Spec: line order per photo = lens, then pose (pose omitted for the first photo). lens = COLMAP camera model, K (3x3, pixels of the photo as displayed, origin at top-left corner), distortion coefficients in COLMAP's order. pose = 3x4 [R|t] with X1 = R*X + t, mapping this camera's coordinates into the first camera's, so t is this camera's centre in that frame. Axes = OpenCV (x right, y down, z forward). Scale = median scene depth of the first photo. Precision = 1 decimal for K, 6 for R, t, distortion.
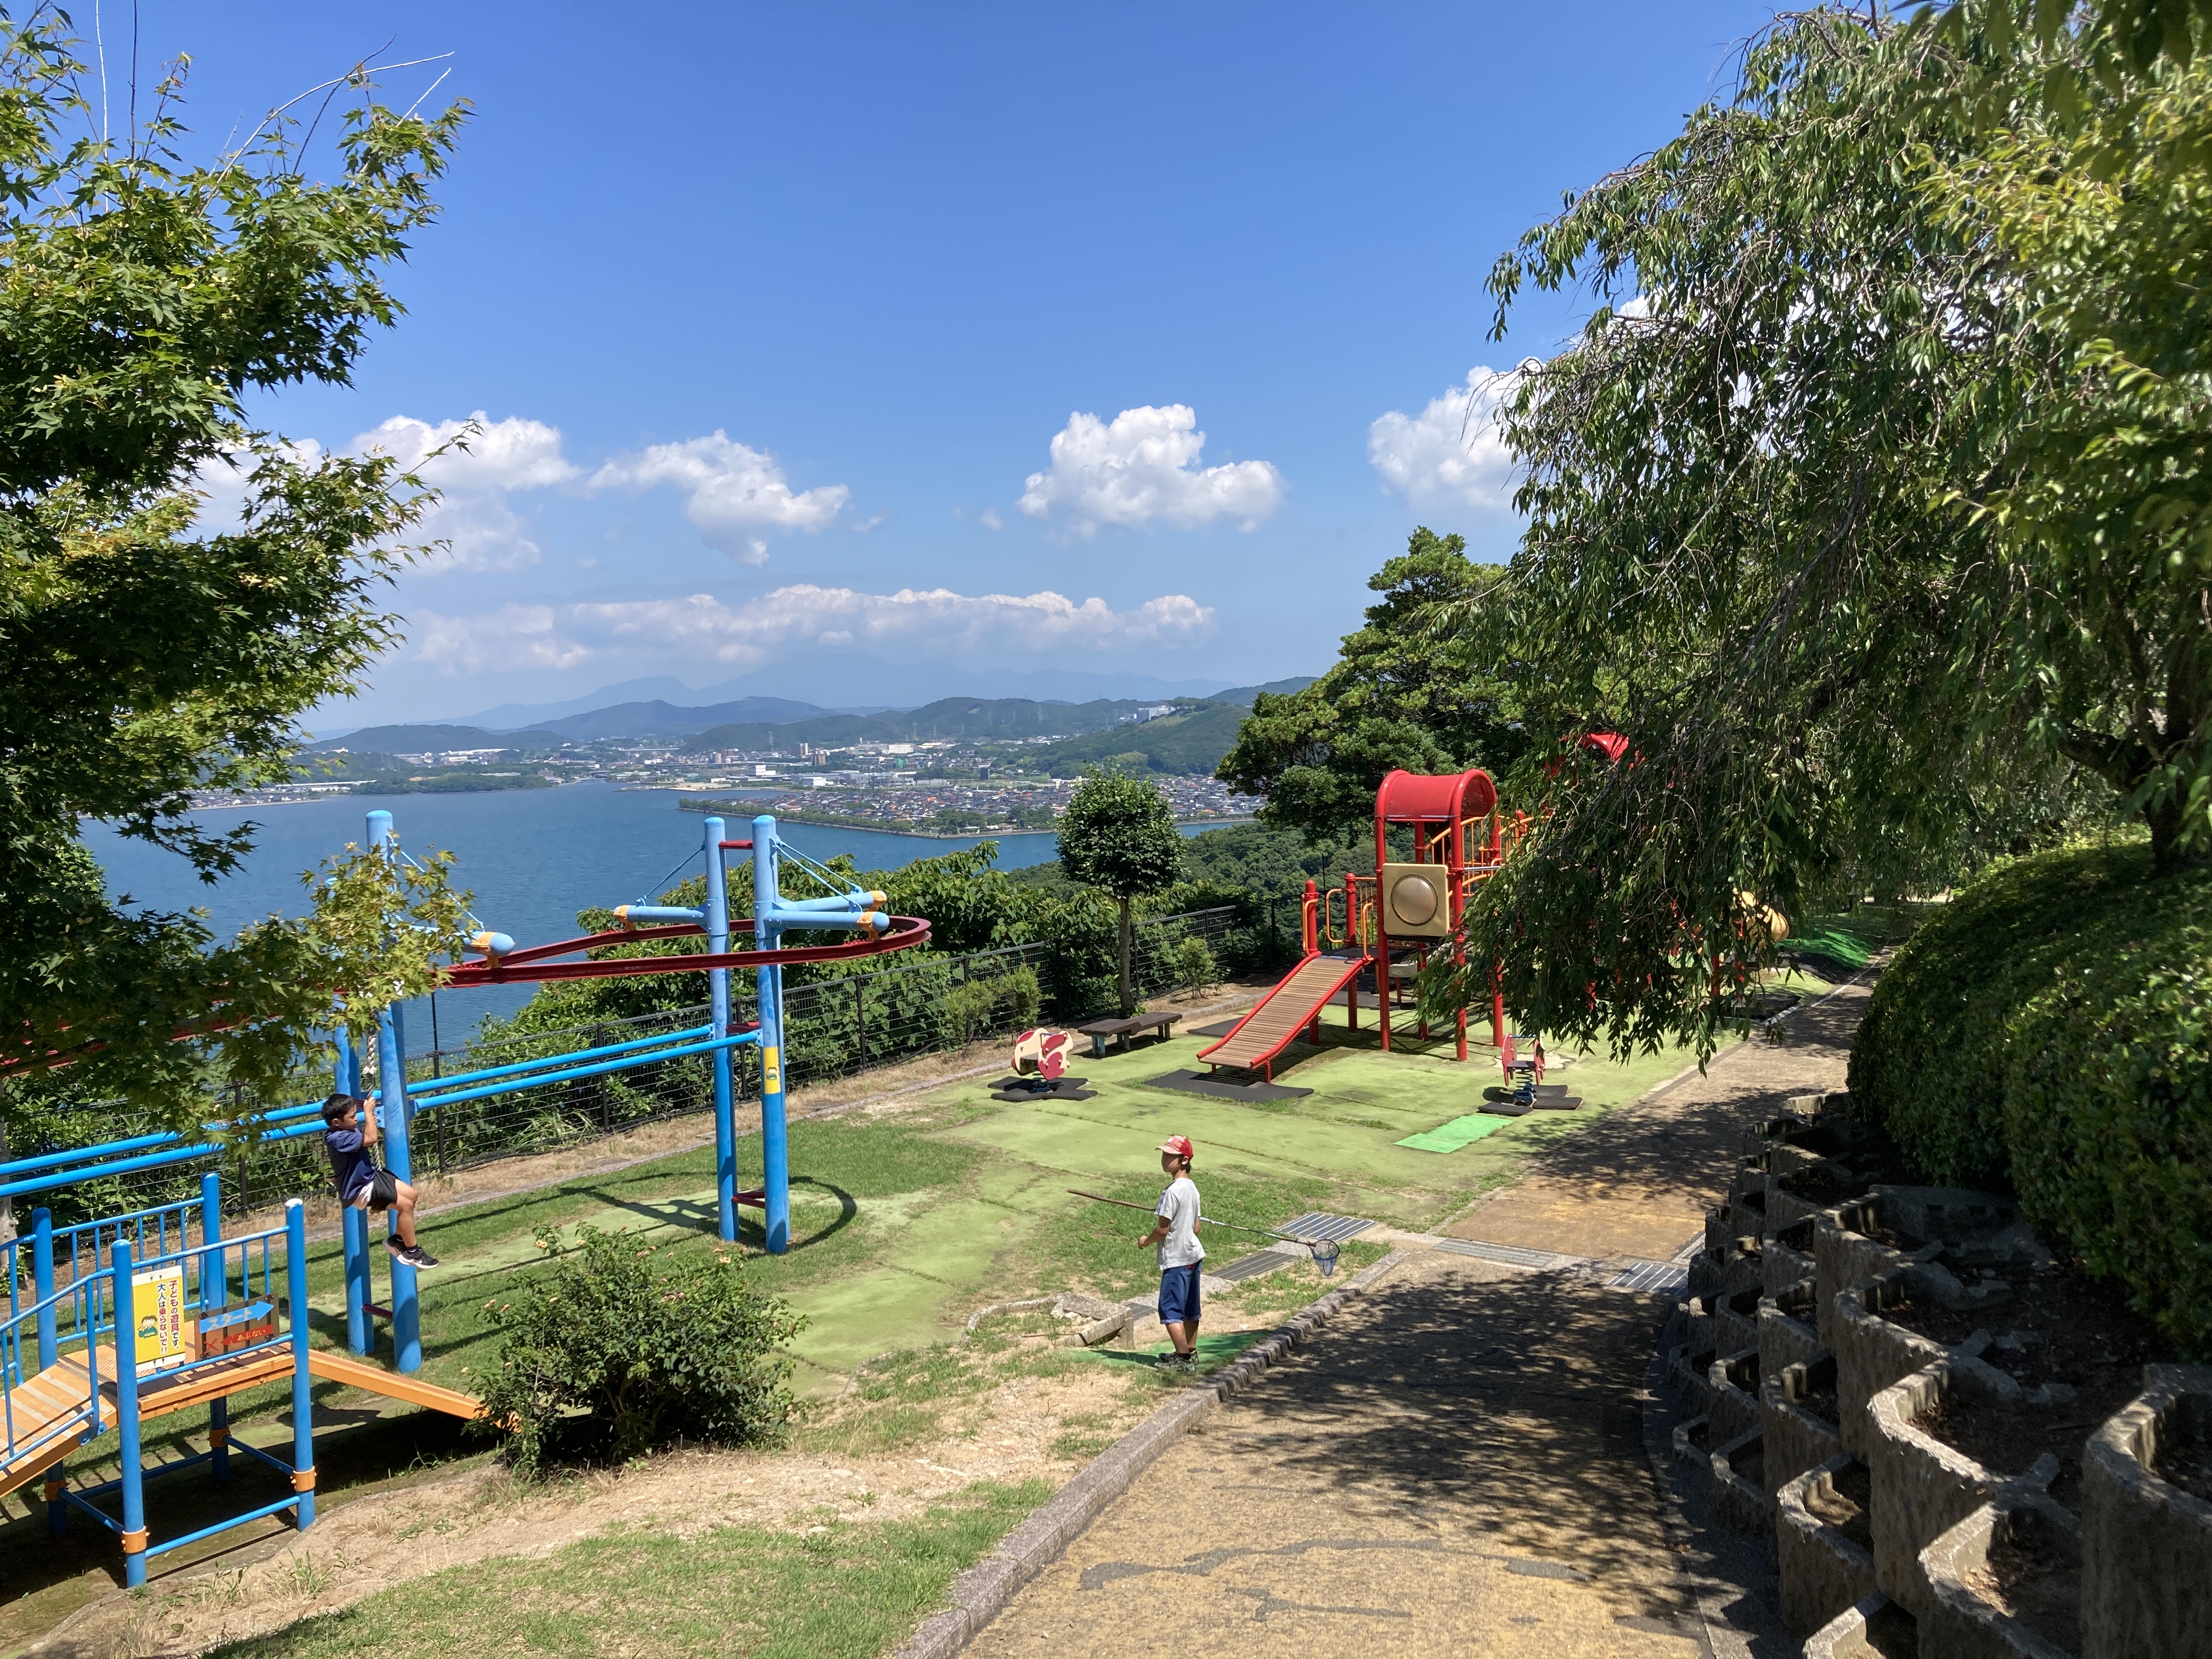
lens RADIAL K [[1809.6, 0, 1105.2], [0, 1809.6, 827.8], [0, 0, 1]] dist [0.052376, 0.000574]
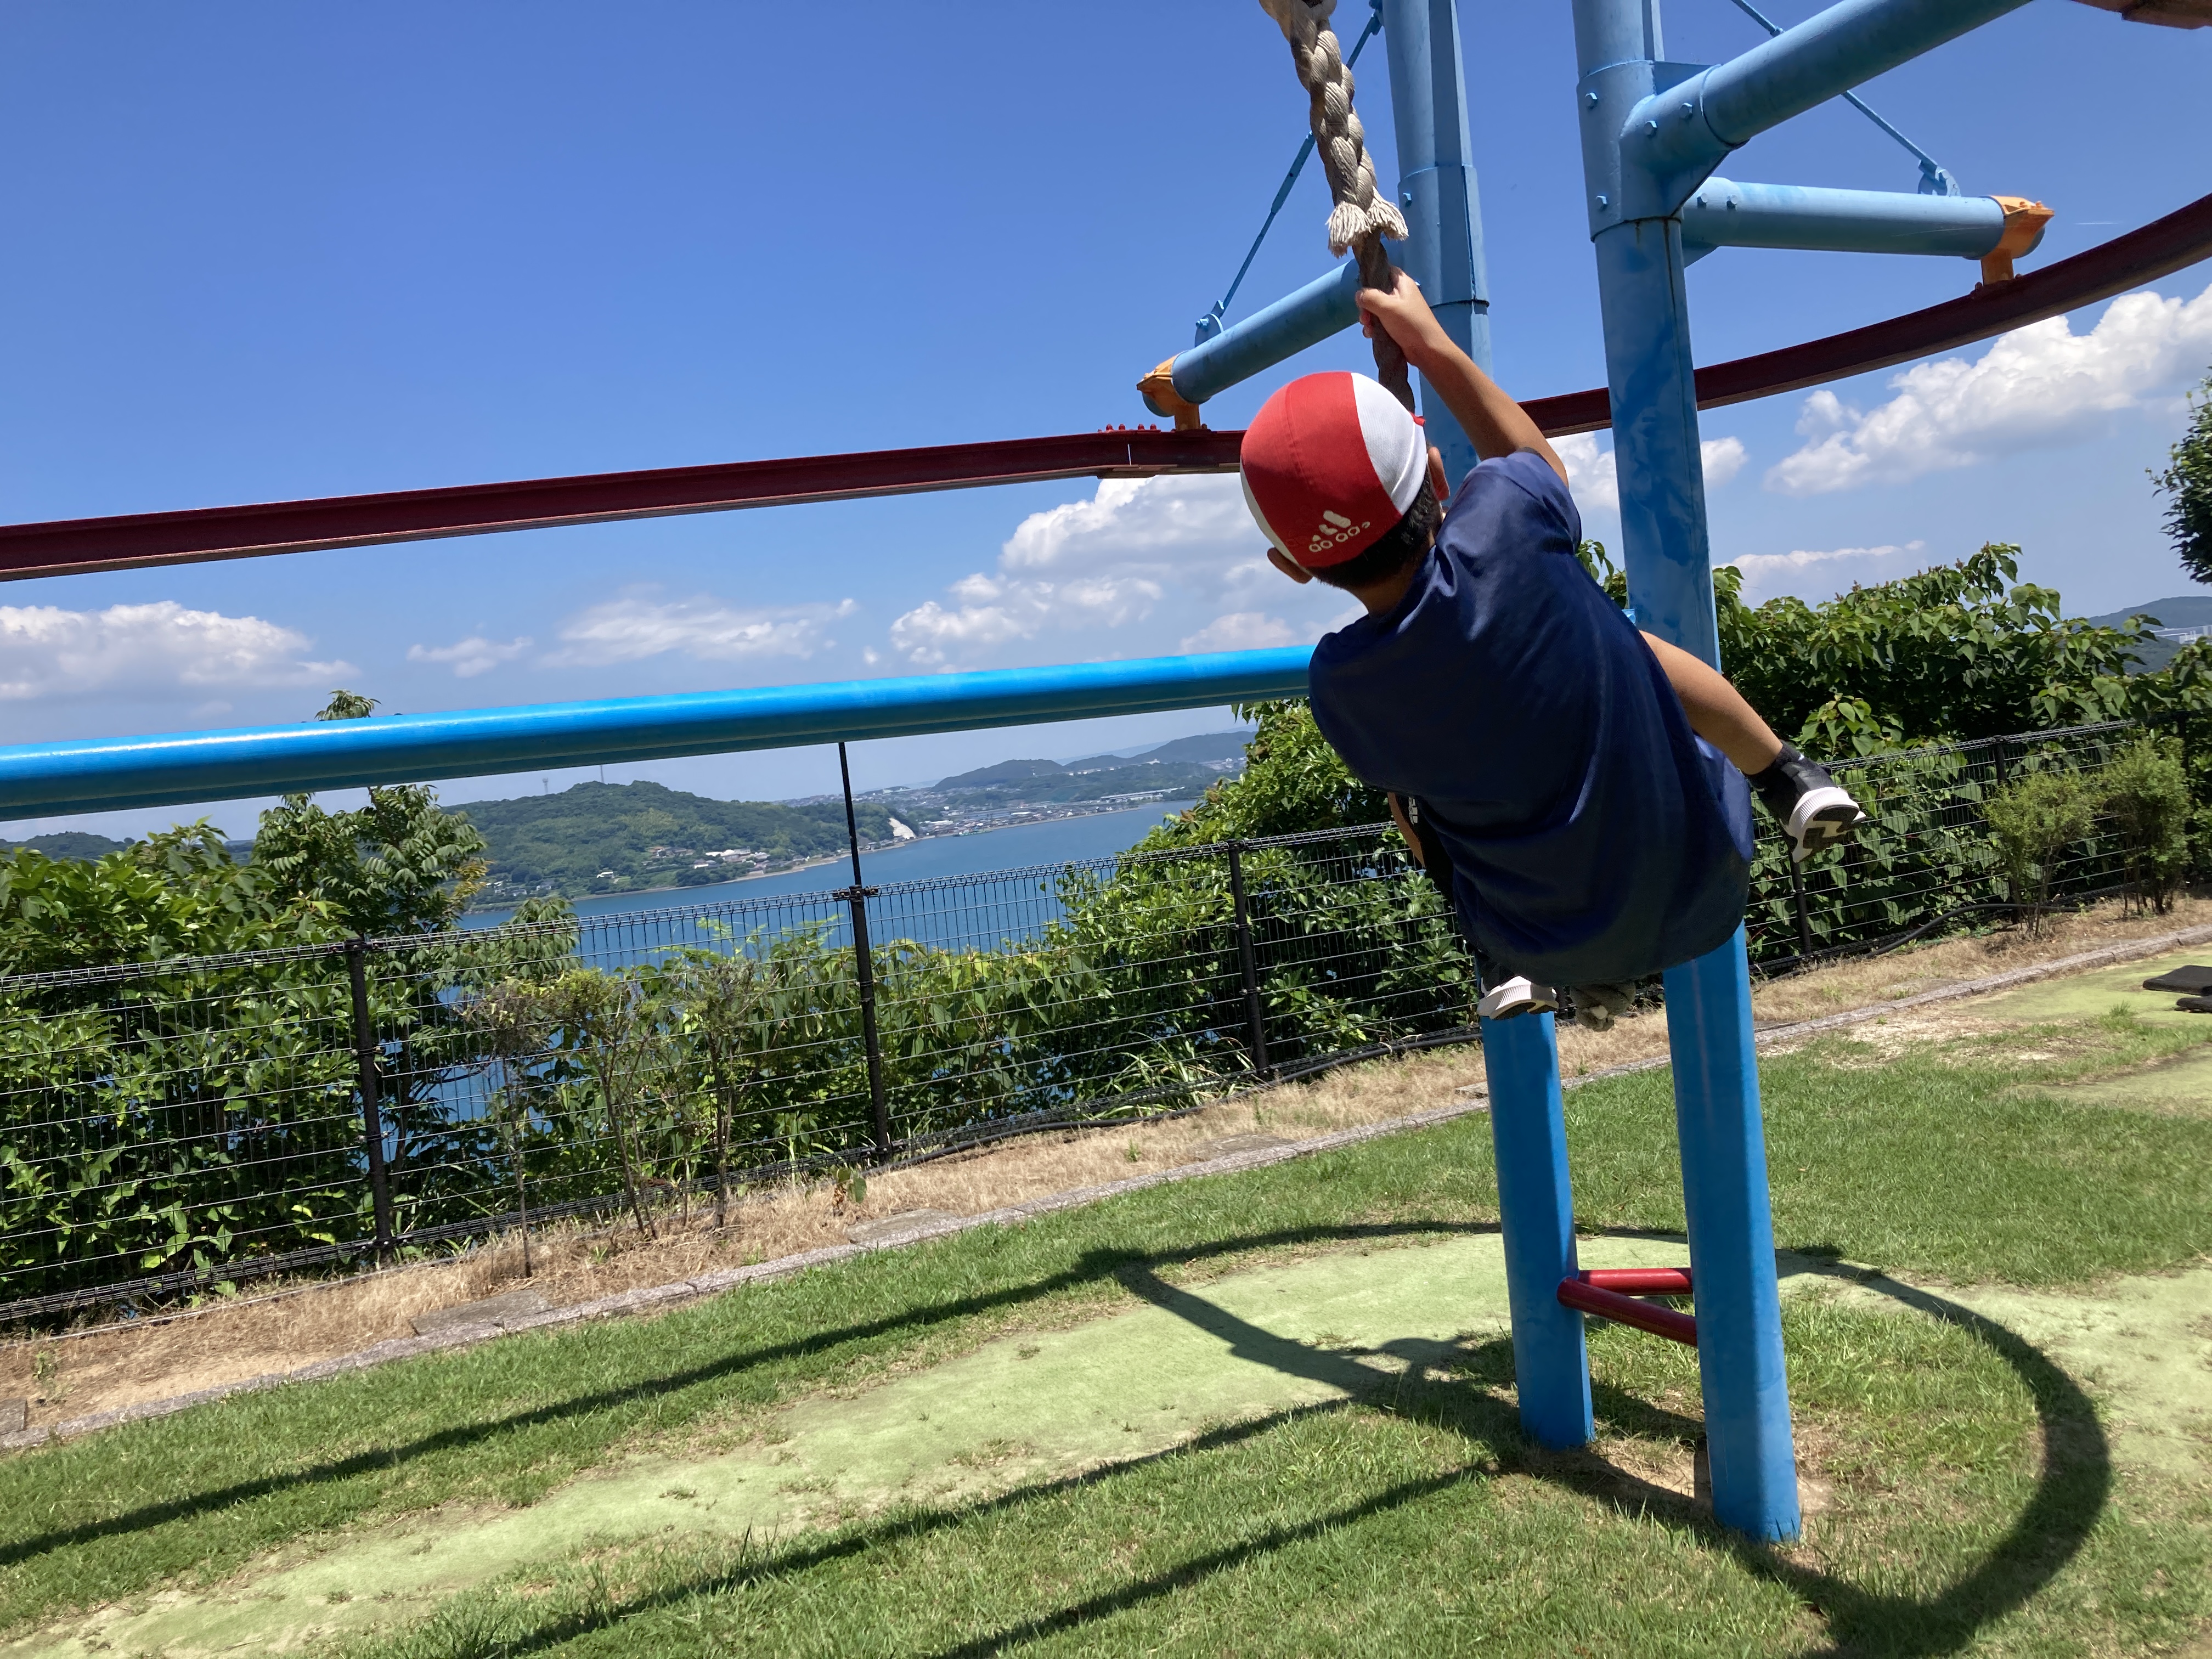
lens RADIAL K [[1809.6, 0, 1102.4], [0, 1809.6, 830.6], [0, 0, 1]] dist [0.052376, 0.000574]
pose [[0.910869, -0.054503, -0.409081, -0.115287], [0.060032, 0.998196, 0.000675, 0.097509], [0.408307, -0.025173, 0.912498, 0.543088]]
